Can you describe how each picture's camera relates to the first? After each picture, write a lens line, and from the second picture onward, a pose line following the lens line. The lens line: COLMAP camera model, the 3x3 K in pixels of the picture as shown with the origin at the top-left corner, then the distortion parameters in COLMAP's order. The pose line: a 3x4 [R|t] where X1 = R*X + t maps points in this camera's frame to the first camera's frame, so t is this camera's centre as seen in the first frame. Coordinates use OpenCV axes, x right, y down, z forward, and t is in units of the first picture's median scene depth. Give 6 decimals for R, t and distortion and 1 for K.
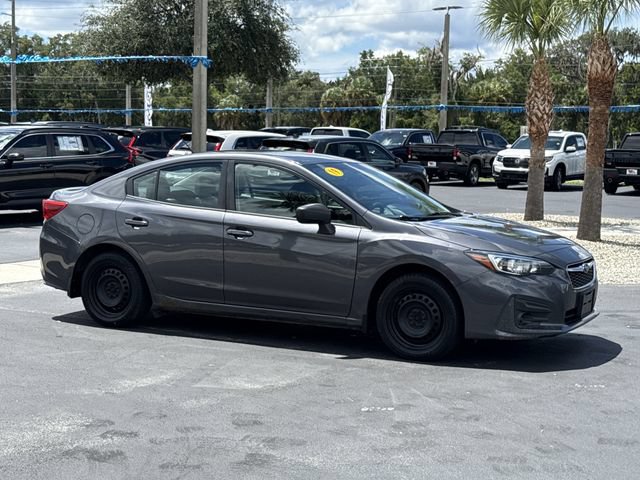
lens RADIAL K [[1329.4, 0, 320.0], [0, 1329.4, 240.0], [0, 0, 1]] dist [0.188623, 0.294820]
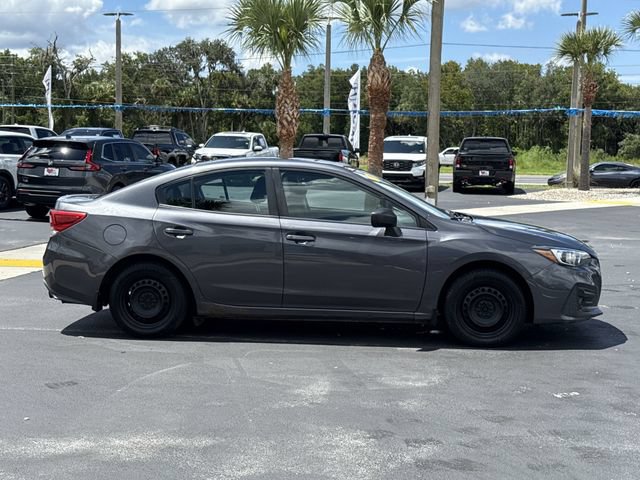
lens RADIAL K [[1197.6, 0, 318.7], [0, 1197.6, 252.4], [0, 0, 1]] dist [0.133024, -0.084697]
pose [[0.879879, -0.044768, 0.473084, -0.439329], [0.032628, 0.998894, 0.033843, -0.022805], [-0.474076, -0.014342, 0.880367, 0.154698]]
